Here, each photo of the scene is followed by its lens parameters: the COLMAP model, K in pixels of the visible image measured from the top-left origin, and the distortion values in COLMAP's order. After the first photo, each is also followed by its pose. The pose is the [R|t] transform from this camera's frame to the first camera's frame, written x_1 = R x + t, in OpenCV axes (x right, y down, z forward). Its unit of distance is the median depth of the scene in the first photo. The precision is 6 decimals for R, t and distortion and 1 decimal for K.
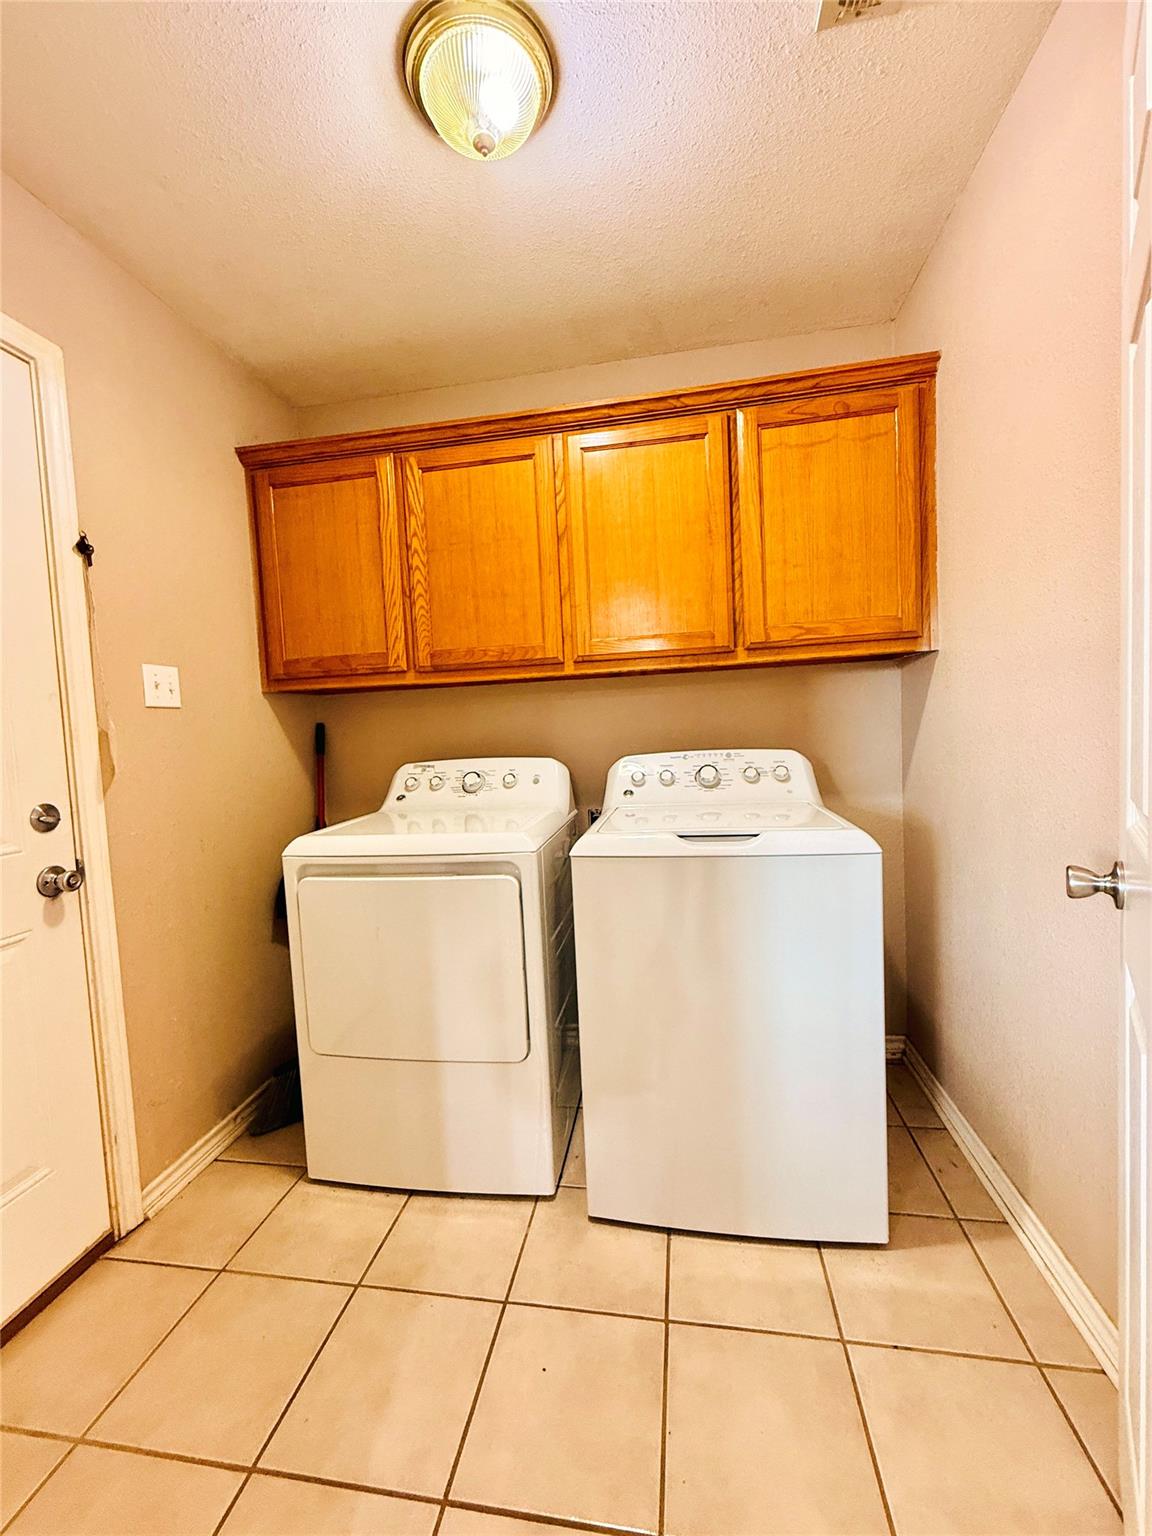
lens RADIAL K [[615.0, 0, 576.2], [0, 615.0, 769.9], [0, 0, 1]] dist [0.006325, 0.000012]
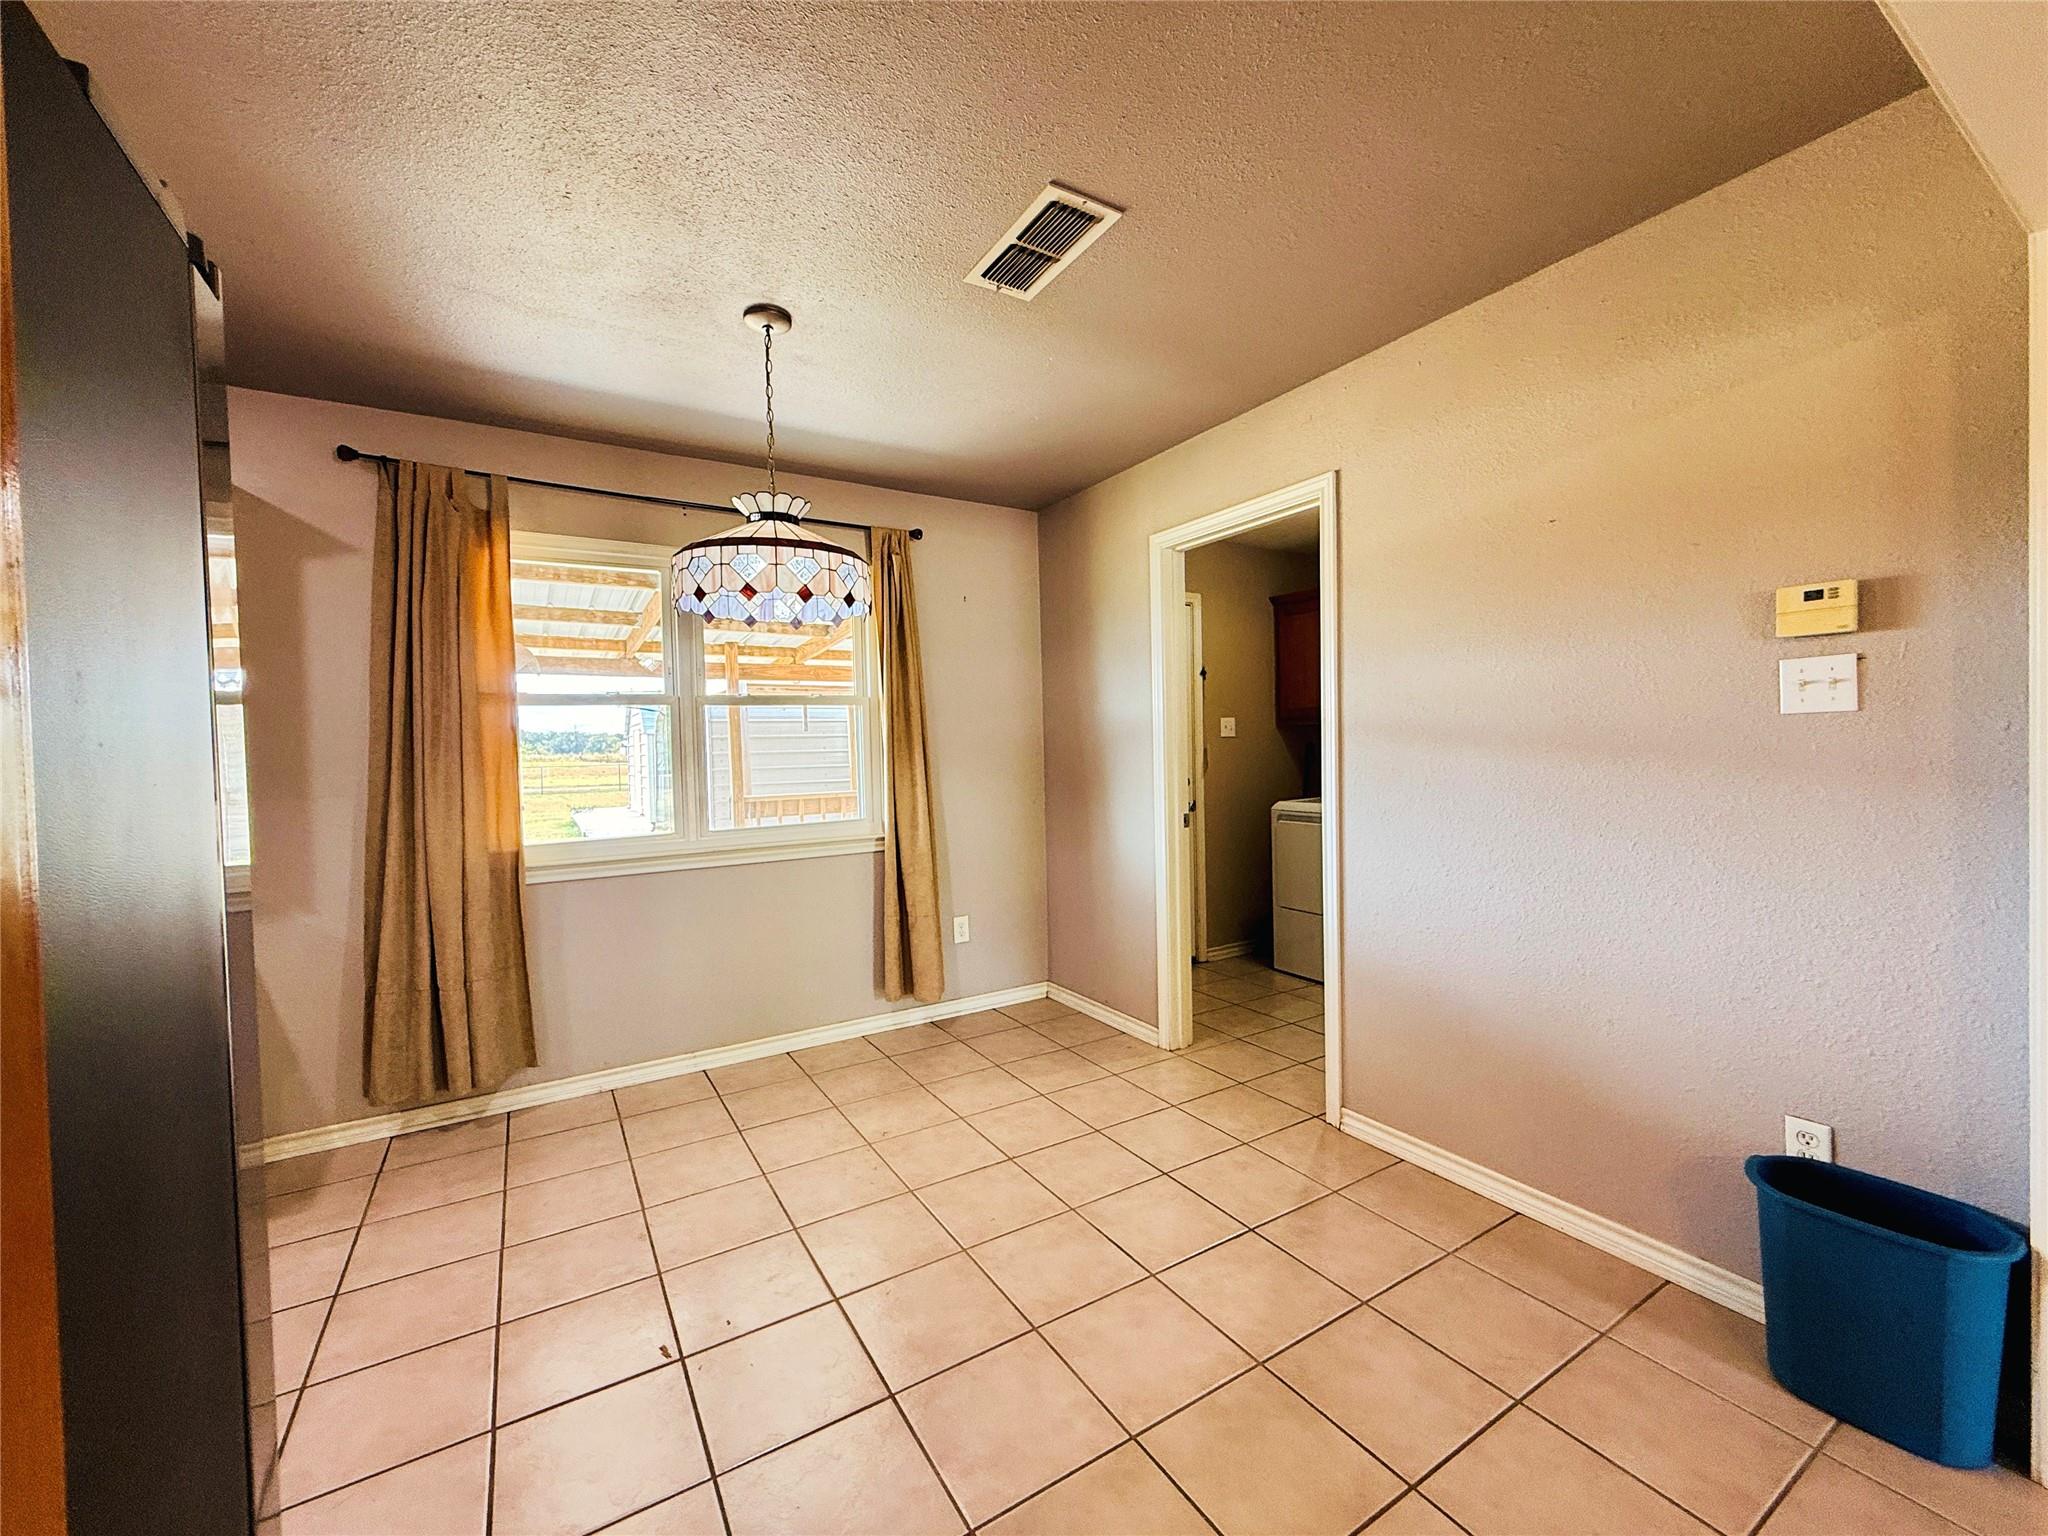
lens RADIAL K [[820.0, 0, 1022.4], [0, 820.0, 768.7], [0, 0, 1]] dist [0.006325, 0.000012]
pose [[0.658815, 0.049066, -0.750703, 1.119680], [-0.055219, 0.998333, 0.016790, 0.002335], [0.750275, 0.030392, 0.660427, -1.576426]]
